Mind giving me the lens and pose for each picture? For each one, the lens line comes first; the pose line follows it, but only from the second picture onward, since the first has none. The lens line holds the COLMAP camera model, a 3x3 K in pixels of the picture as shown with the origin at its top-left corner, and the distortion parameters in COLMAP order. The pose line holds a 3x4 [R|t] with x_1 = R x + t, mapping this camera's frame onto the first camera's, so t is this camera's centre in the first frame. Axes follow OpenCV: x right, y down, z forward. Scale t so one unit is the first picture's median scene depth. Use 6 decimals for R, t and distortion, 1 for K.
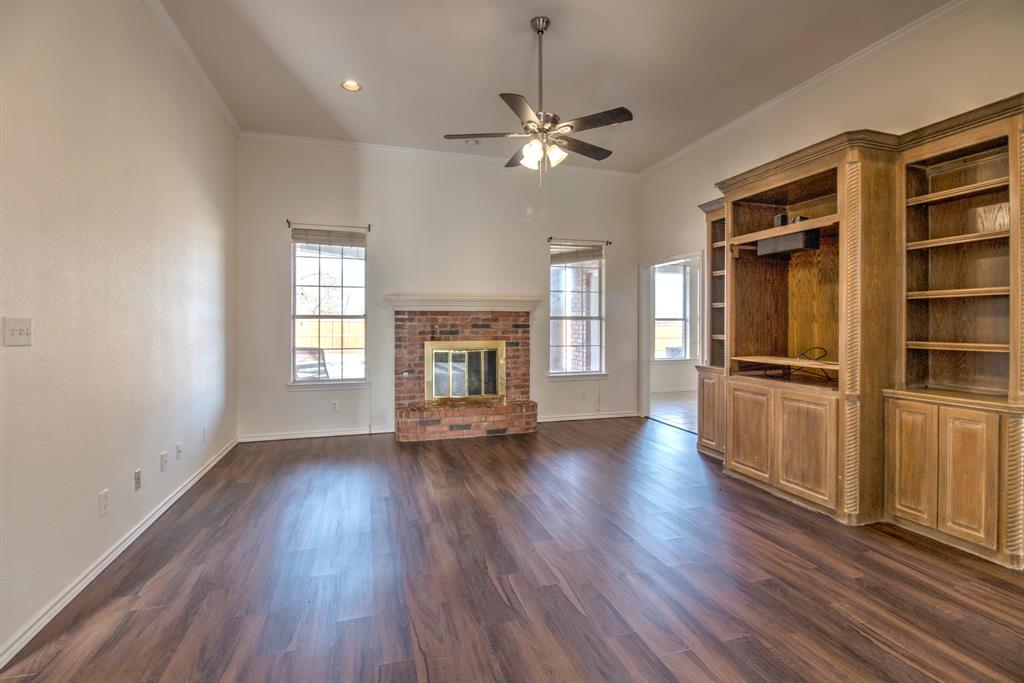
lens RADIAL K [[481.5, 0, 525.4], [0, 481.5, 328.4], [0, 0, 1]] dist [-0.008376, -0.000800]
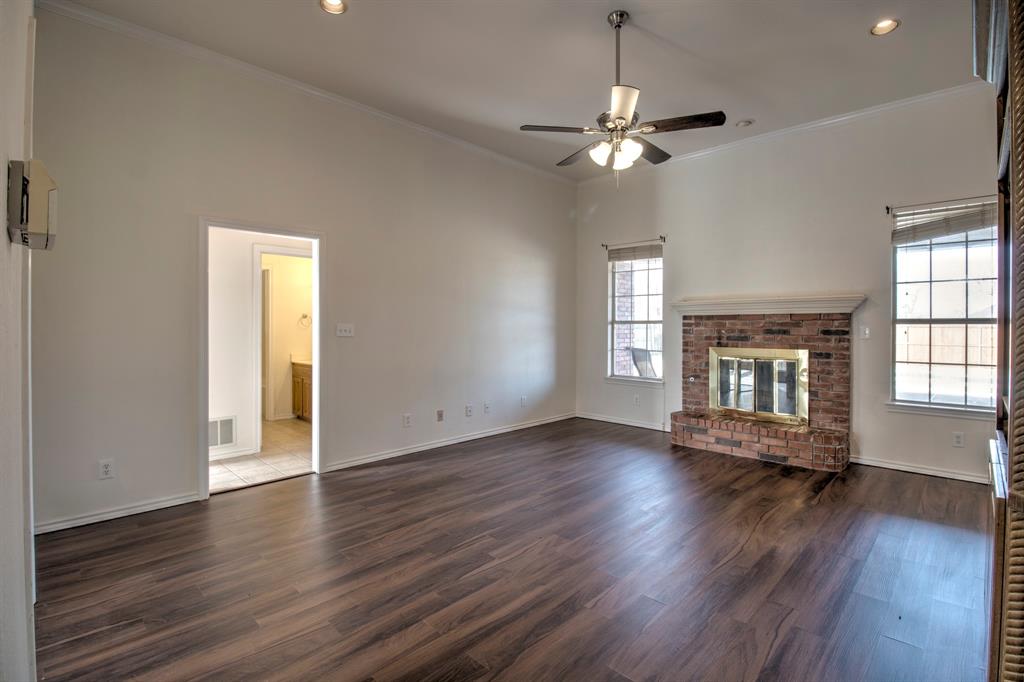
lens RADIAL K [[481.5, 0, 525.4], [0, 481.5, 327.9], [0, 0, 1]] dist [-0.008376, -0.000800]
pose [[0.476527, 0.004255, -0.879150, 0.464911], [-0.013981, 0.999899, -0.002738, -0.003260], [0.879049, 0.013596, 0.476538, 0.219986]]
